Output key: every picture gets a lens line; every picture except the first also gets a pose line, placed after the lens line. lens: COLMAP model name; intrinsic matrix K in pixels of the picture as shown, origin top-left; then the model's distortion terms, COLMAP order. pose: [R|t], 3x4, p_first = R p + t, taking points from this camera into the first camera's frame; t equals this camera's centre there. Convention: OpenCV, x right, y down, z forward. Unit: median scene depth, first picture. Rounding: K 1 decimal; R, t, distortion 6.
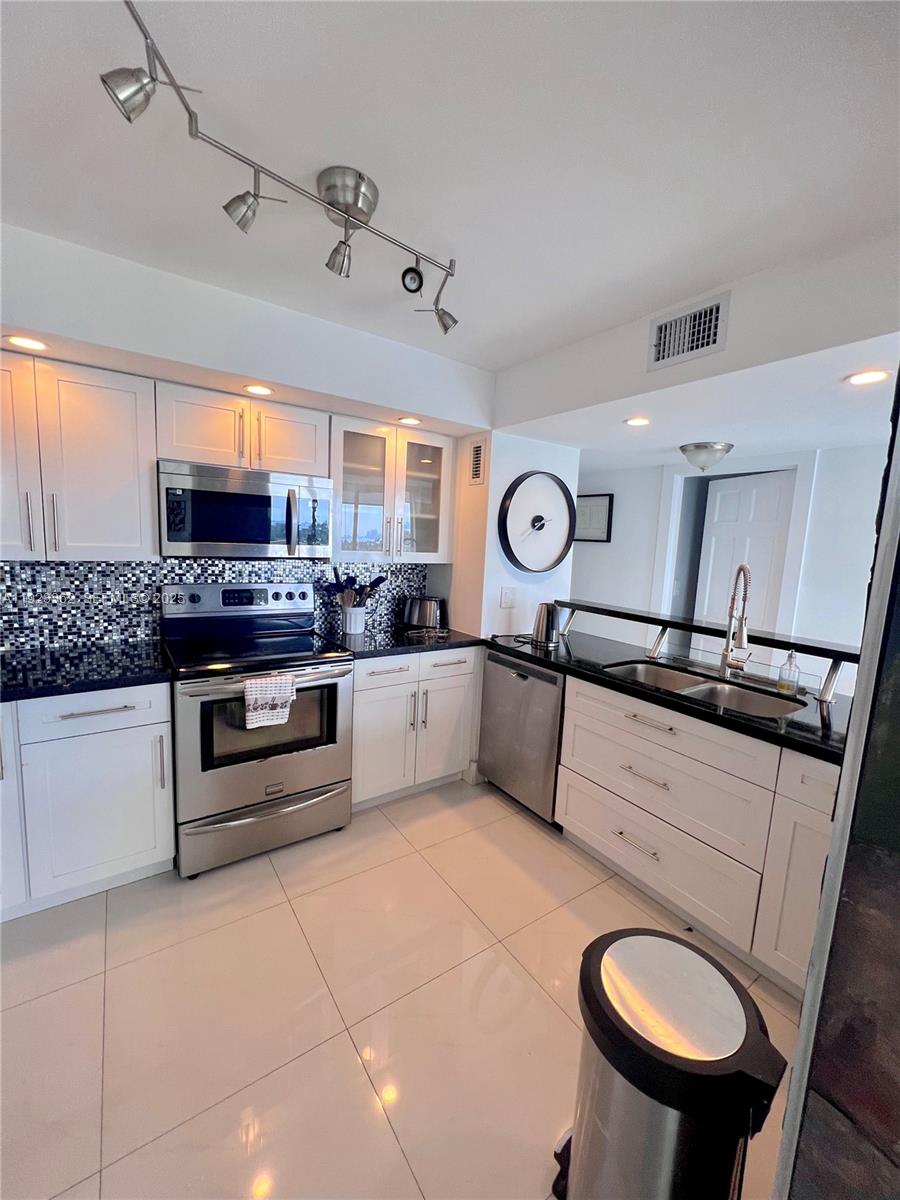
lens RADIAL K [[479.9, 0, 450.2], [0, 479.9, 598.0], [0, 0, 1]] dist [-0.003653, -0.000070]
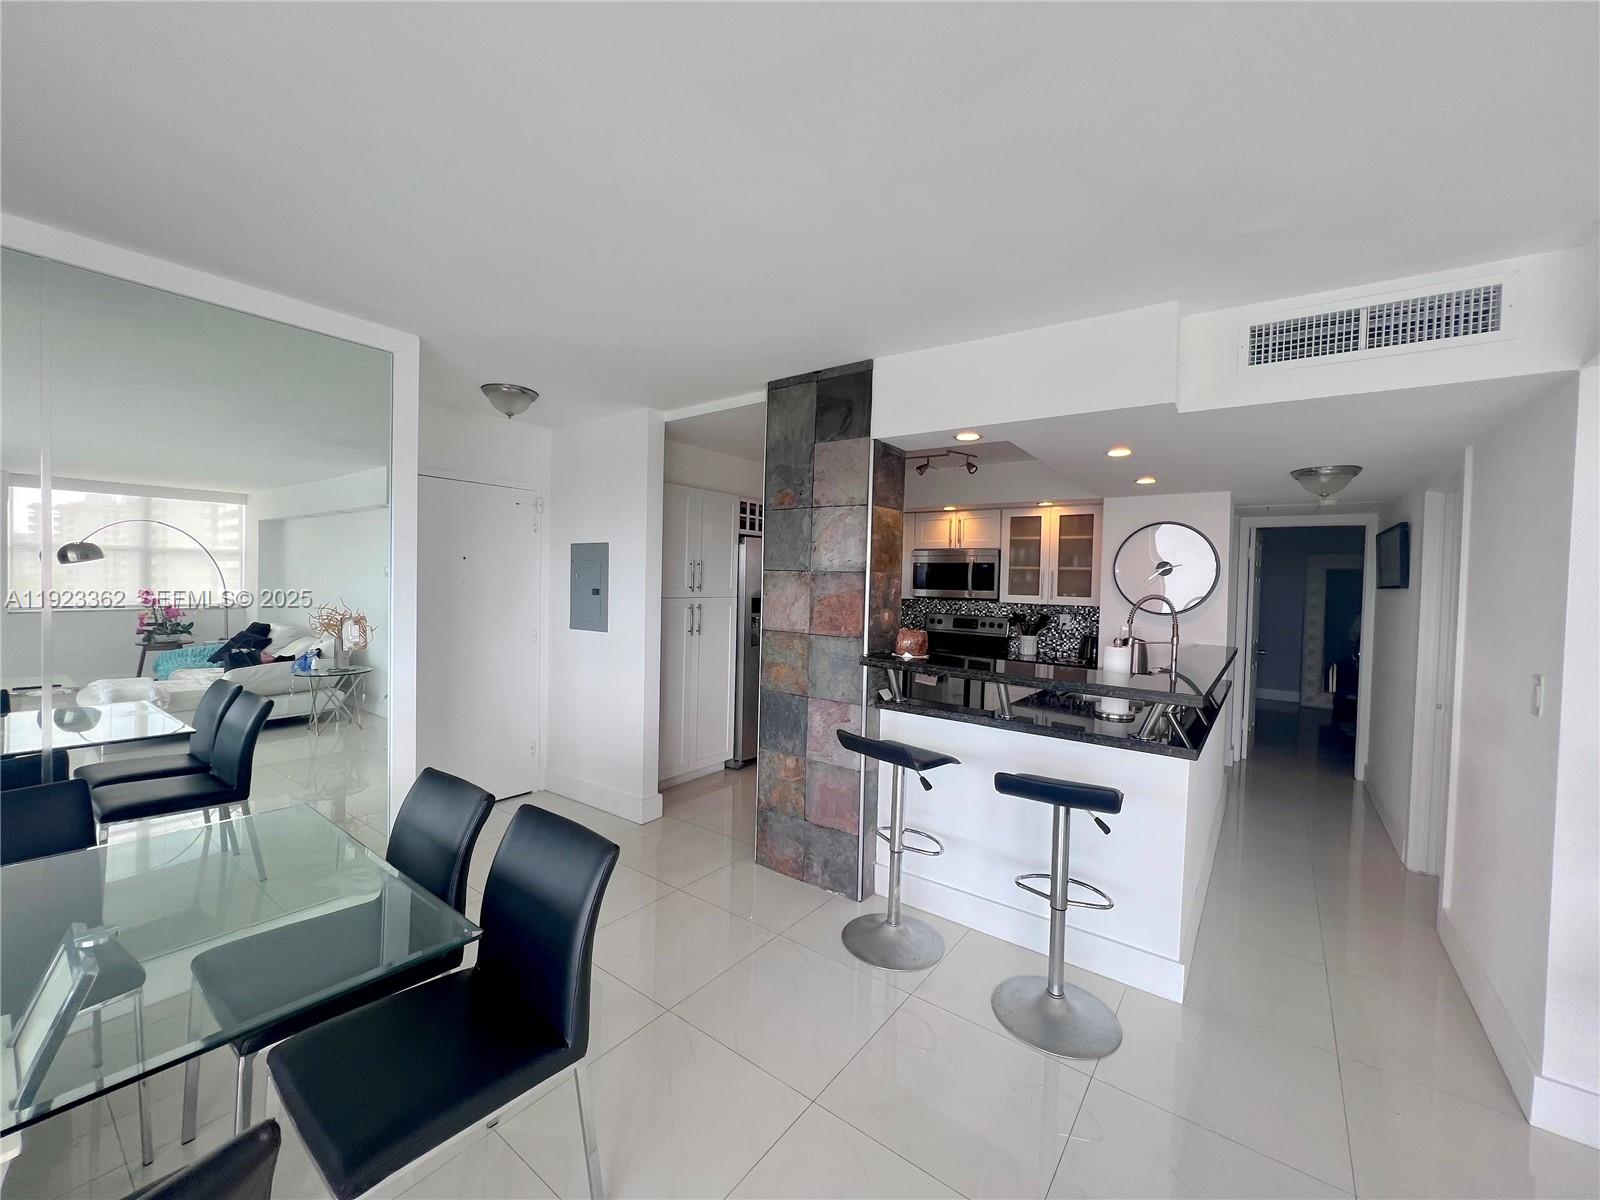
lens RADIAL K [[639.9, 0, 798.8], [0, 639.9, 598.4], [0, 0, 1]] dist [-0.003653, -0.000070]
pose [[0.319078, -0.014561, -0.947617, 1.451970], [-0.130553, 0.989674, -0.059167, 0.116694], [0.938693, 0.142593, 0.313882, -0.247119]]
